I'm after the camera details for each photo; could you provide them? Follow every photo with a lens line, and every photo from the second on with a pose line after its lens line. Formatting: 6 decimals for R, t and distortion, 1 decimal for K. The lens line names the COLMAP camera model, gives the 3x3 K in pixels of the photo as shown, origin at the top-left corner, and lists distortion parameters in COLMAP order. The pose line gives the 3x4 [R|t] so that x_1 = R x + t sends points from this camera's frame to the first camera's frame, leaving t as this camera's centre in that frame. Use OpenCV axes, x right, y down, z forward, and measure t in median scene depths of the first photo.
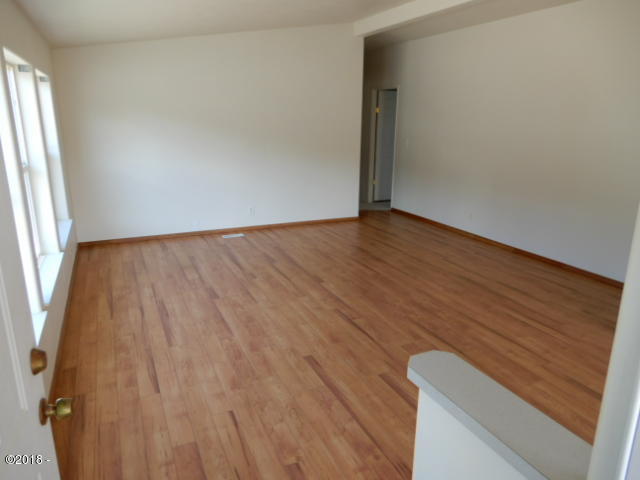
lens RADIAL K [[454.1, 0, 320.2], [0, 454.1, 239.8], [0, 0, 1]] dist [-0.009253, 0.000121]
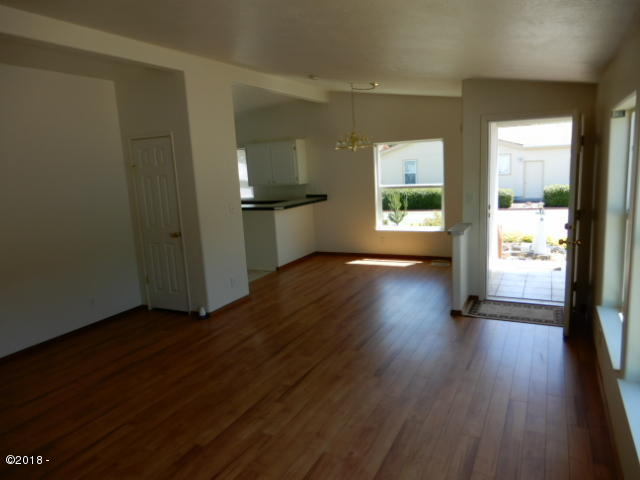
lens RADIAL K [[454.1, 0, 318.2], [0, 454.1, 241.0], [0, 0, 1]] dist [-0.009253, 0.000121]
pose [[-0.616588, -0.108610, 0.779759, -0.646012], [0.255782, 0.909073, 0.328880, -0.380864], [-0.744577, 0.402232, -0.532743, 1.289885]]
